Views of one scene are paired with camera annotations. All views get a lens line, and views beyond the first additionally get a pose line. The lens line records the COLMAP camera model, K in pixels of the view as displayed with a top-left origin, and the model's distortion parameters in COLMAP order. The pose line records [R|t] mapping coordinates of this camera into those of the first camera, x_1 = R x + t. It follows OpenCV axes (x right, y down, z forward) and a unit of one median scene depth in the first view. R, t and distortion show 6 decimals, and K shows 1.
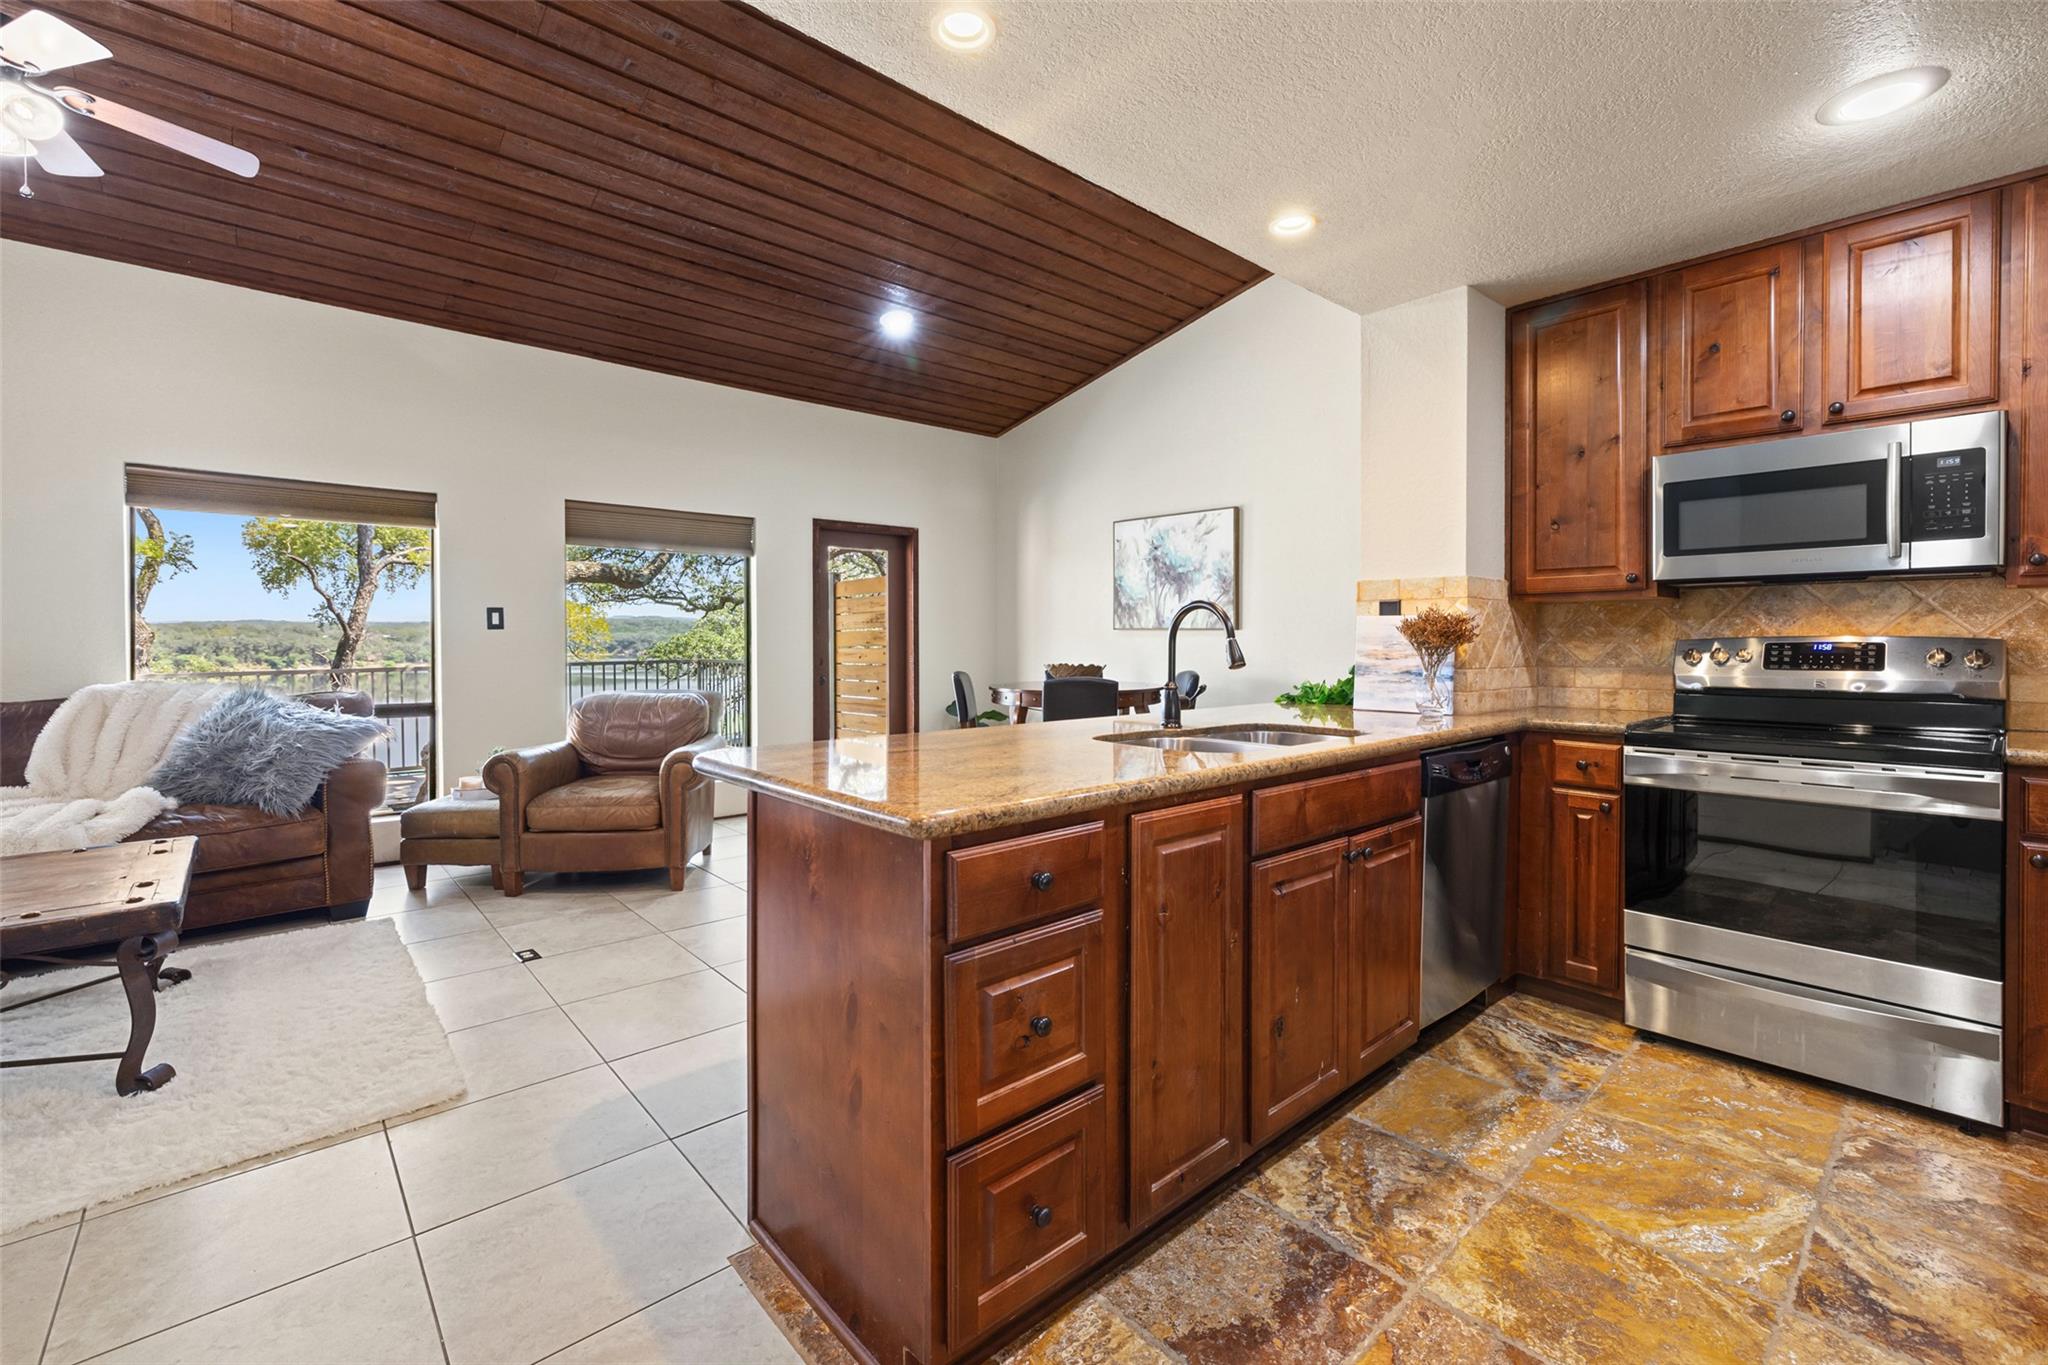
lens RADIAL K [[875.3, 0, 1023.7], [0, 875.3, 645.9], [0, 0, 1]] dist [0.001533, 0.000537]
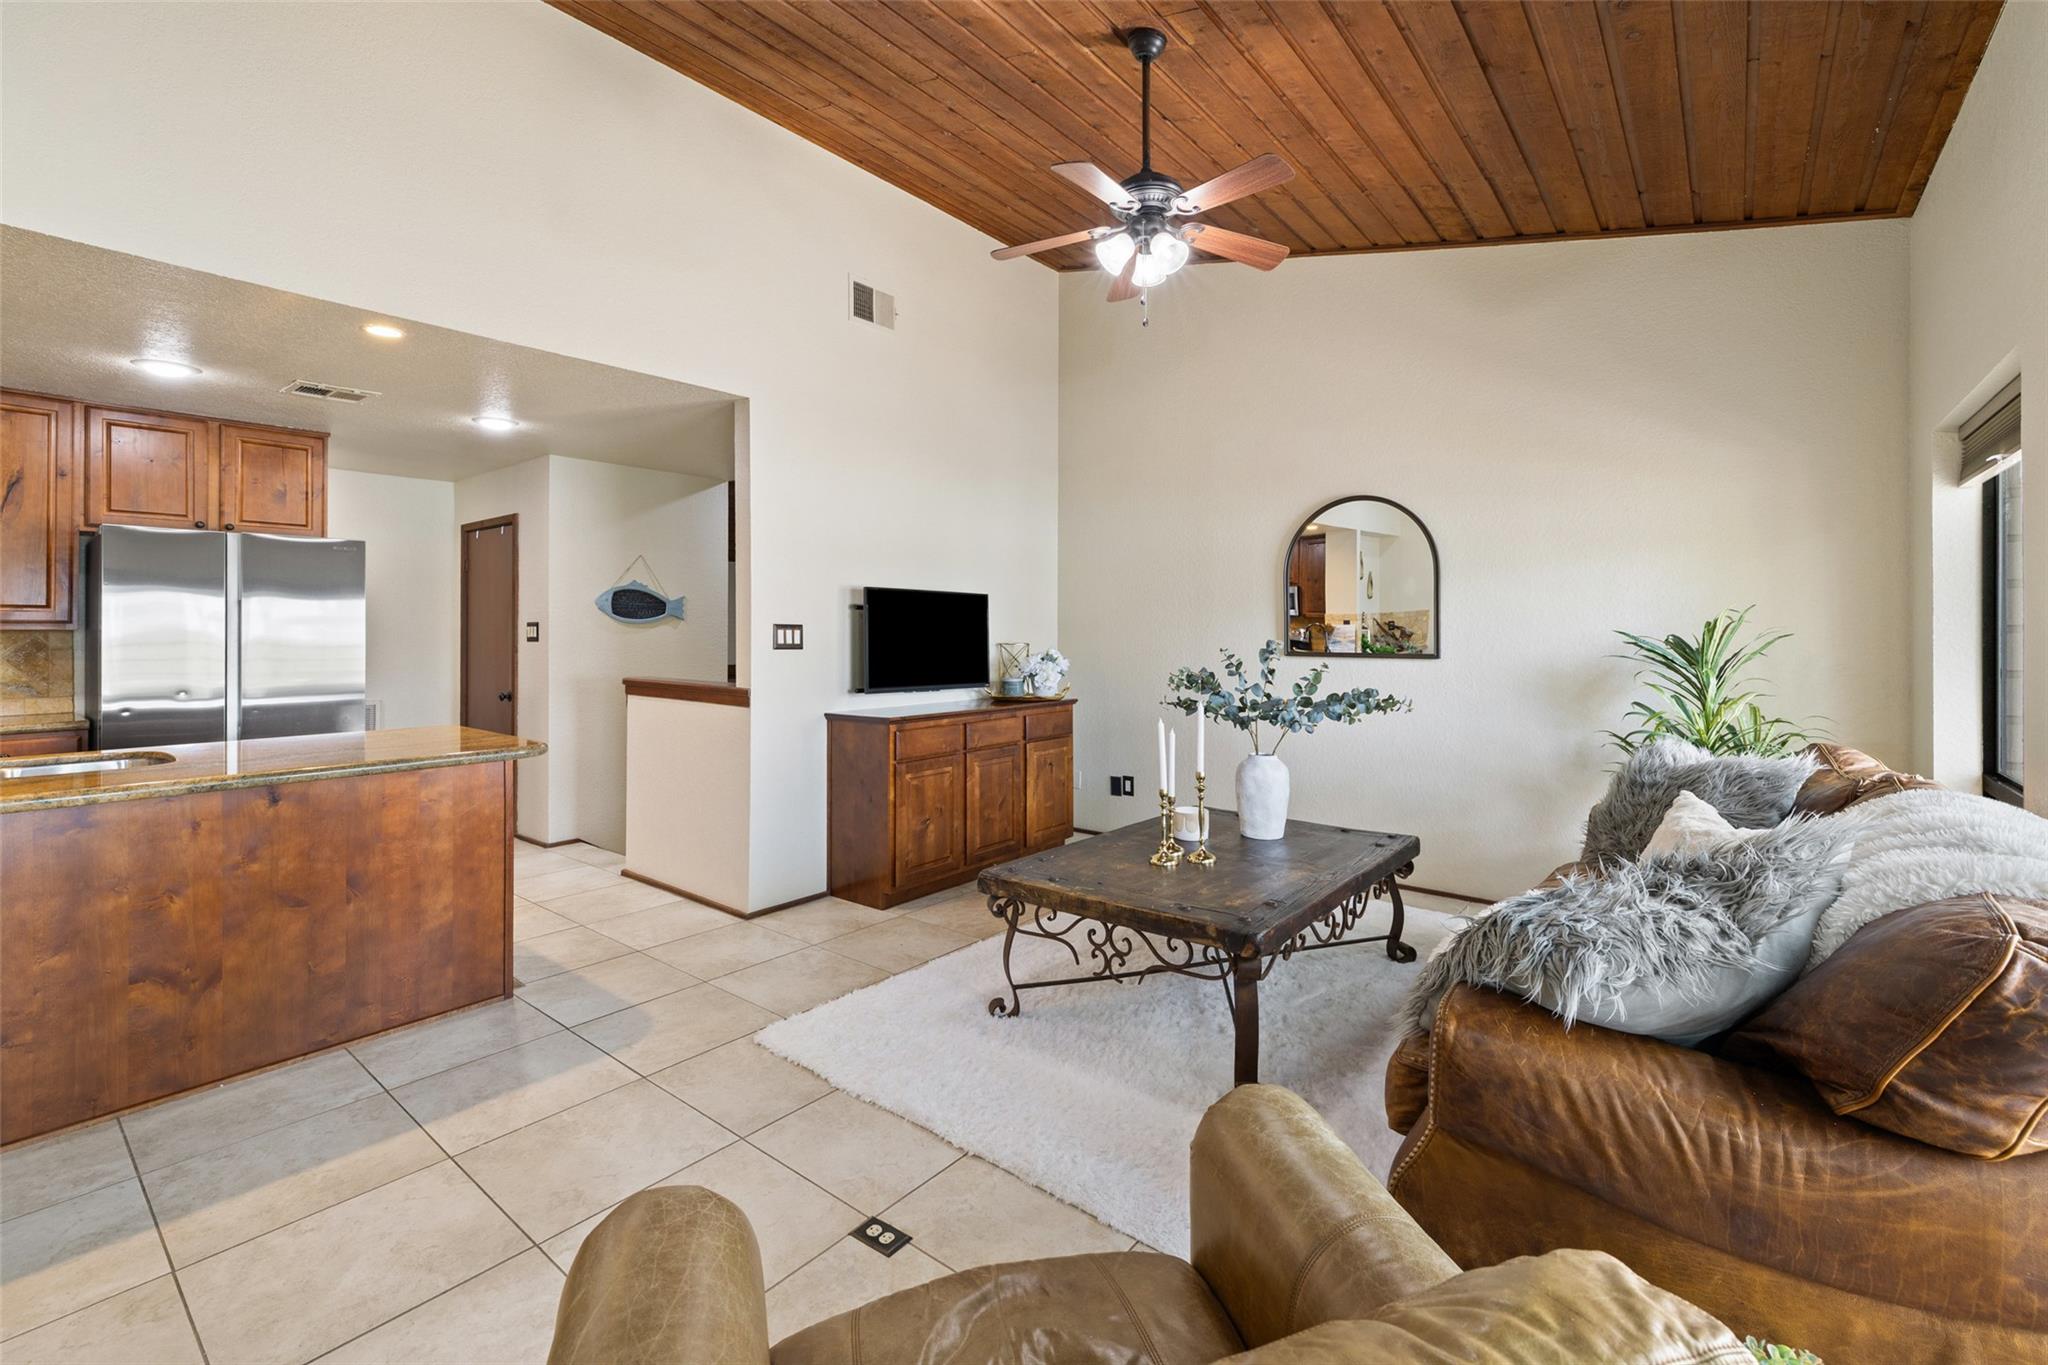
lens RADIAL K [[875.3, 0, 1023.7], [0, 875.3, 633.5], [0, 0, 1]] dist [0.001533, 0.000537]
pose [[-0.986436, -0.002083, -0.164131, -0.538994], [-0.003432, 0.999963, 0.007938, -0.049167], [0.164108, 0.008394, -0.986407, 1.516035]]
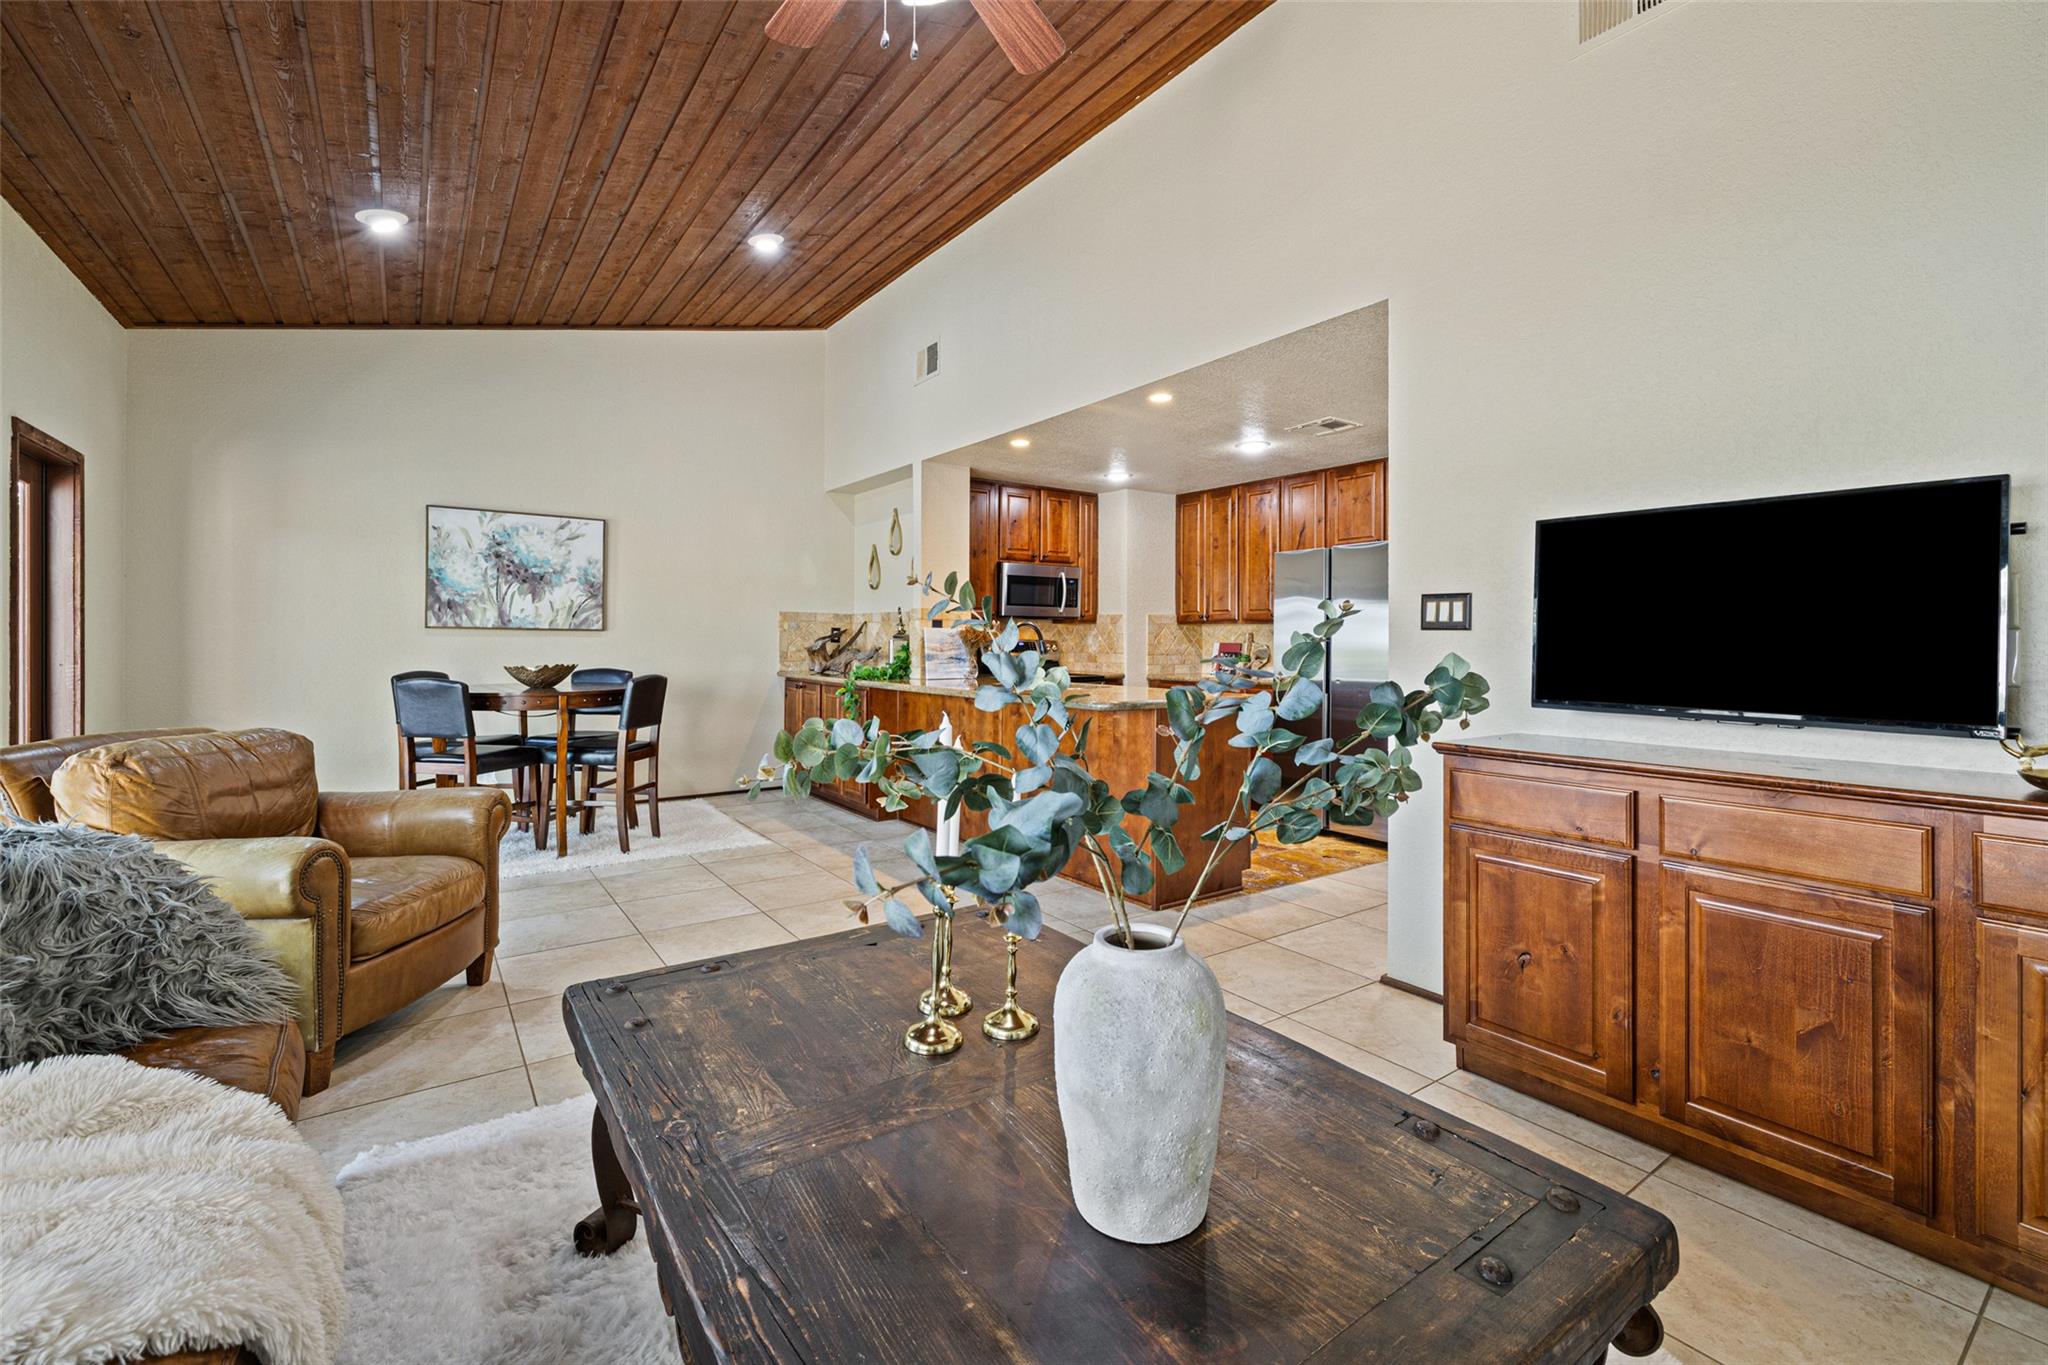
lens RADIAL K [[875.3, 0, 1028.4], [0, 875.3, 640.0], [0, 0, 1]] dist [0.001533, 0.000537]
pose [[0.107610, 0.000297, 0.994193, -1.300285], [0.003429, 0.999994, -0.000669, -0.006826], [-0.994187, 0.003482, 0.107609, 0.561205]]
